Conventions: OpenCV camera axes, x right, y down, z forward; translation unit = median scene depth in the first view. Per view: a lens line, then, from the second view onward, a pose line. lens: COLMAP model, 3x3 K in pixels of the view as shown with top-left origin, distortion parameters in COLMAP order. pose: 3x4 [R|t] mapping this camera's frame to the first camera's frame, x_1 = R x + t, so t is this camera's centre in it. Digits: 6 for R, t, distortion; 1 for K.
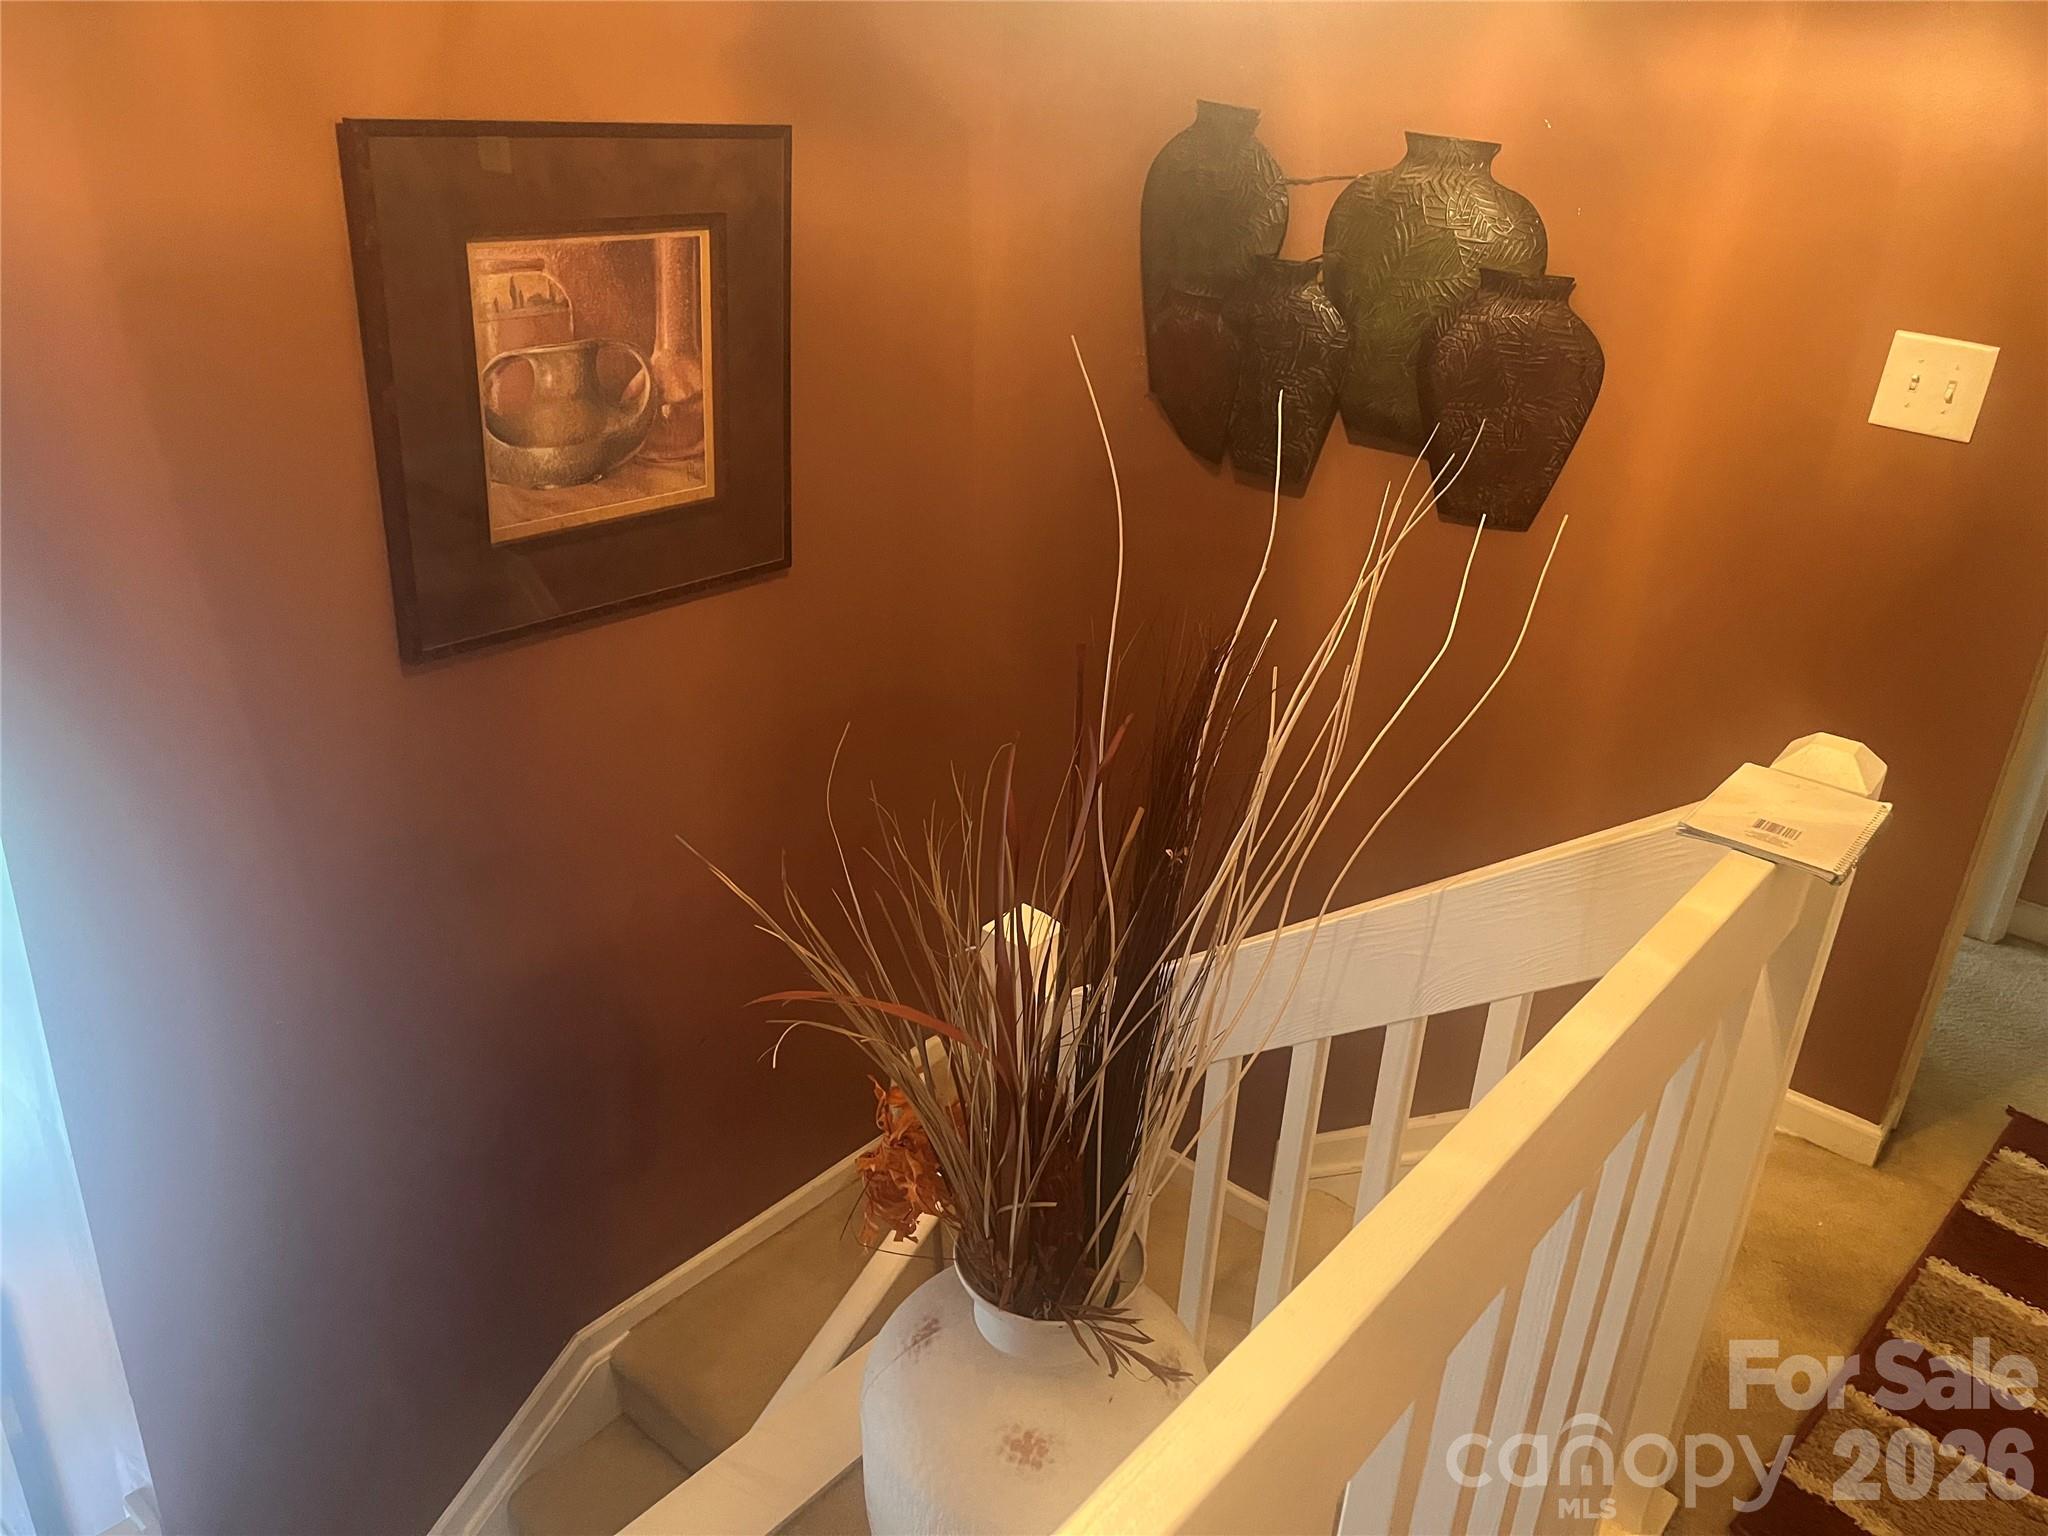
lens RADIAL K [[1548.4, 0, 1019.8], [0, 1548.4, 754.4], [0, 0, 1]] dist [0.059530, -0.087873]
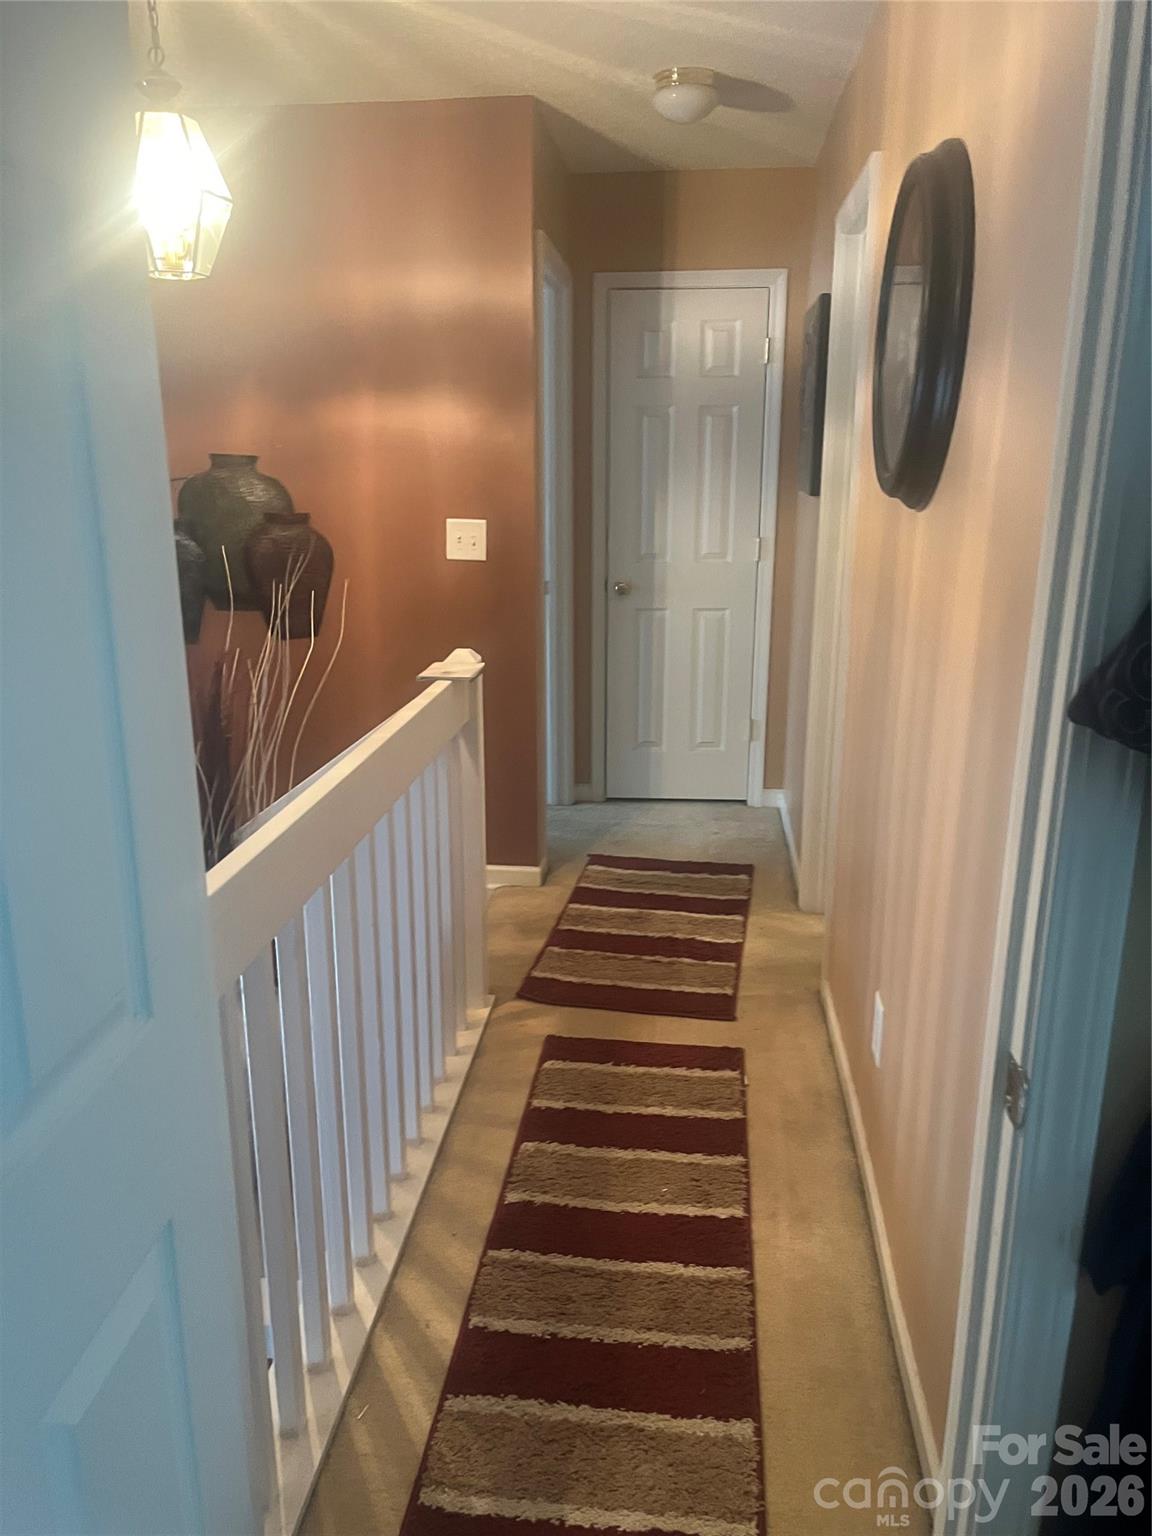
lens RADIAL K [[1161.3, 0, 572.6], [0, 1161.3, 787.7], [0, 0, 1]] dist [0.059530, -0.087873]
pose [[0.827882, -0.209104, 0.520468, -0.254762], [0.272458, 0.961005, -0.047289, 0.228398], [-0.490284, 0.180956, 0.852571, -0.468432]]
